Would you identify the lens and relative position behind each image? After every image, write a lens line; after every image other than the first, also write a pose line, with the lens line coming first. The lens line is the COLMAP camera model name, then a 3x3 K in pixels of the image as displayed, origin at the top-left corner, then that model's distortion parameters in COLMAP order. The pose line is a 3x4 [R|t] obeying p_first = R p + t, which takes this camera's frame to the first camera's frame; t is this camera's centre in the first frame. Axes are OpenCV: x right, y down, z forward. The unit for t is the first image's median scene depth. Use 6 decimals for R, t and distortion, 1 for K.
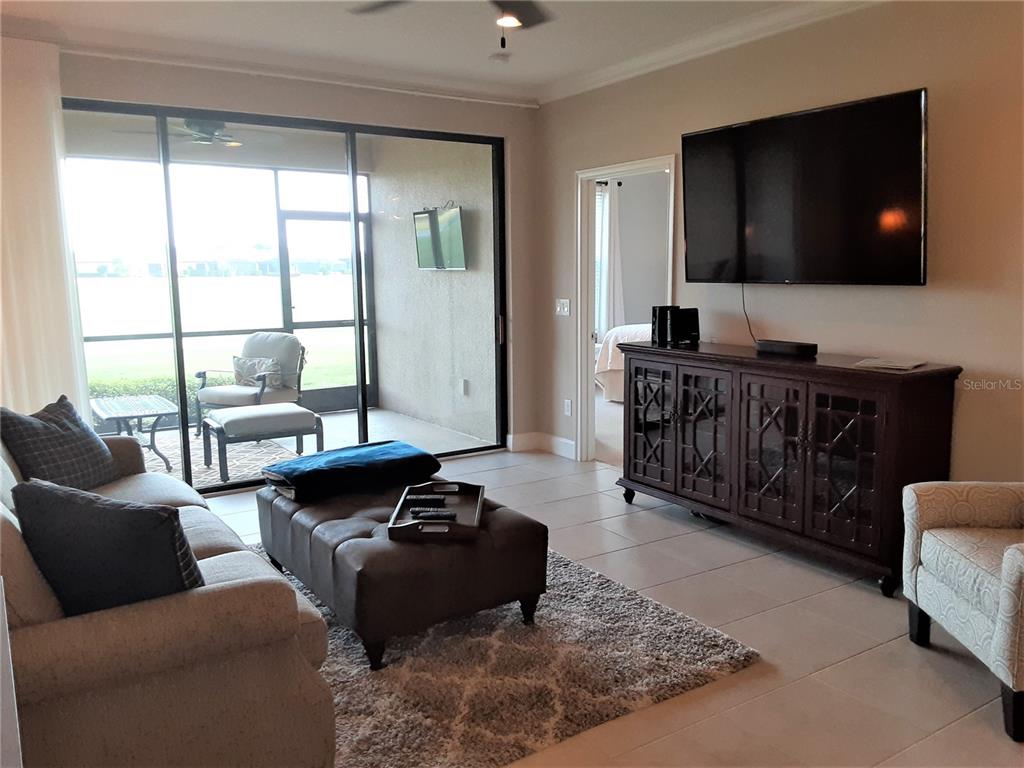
lens RADIAL K [[823.6, 0, 513.4], [0, 823.6, 383.0], [0, 0, 1]] dist [0.058994, -0.035489]
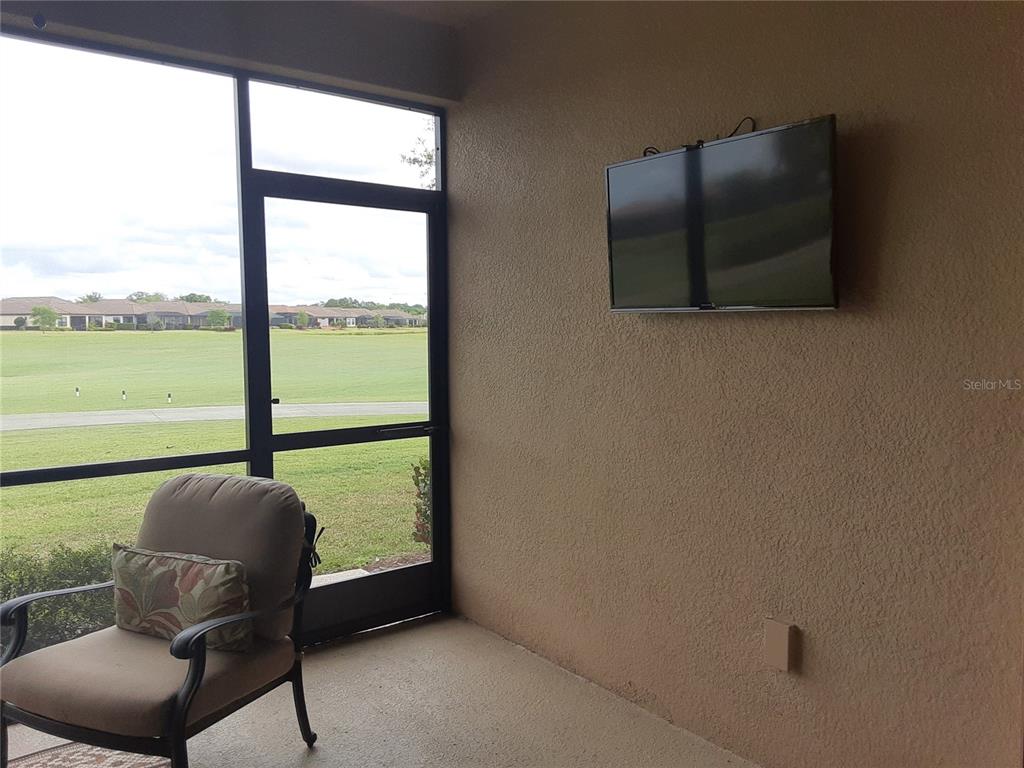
lens RADIAL K [[823.6, 0, 511.3], [0, 823.6, 378.8], [0, 0, 1]] dist [0.058994, -0.035489]
pose [[0.996208, 0.004559, 0.086883, -0.187722], [0.001683, 0.997430, -0.071631, -0.076237], [-0.086986, 0.071506, 0.993640, 0.584479]]
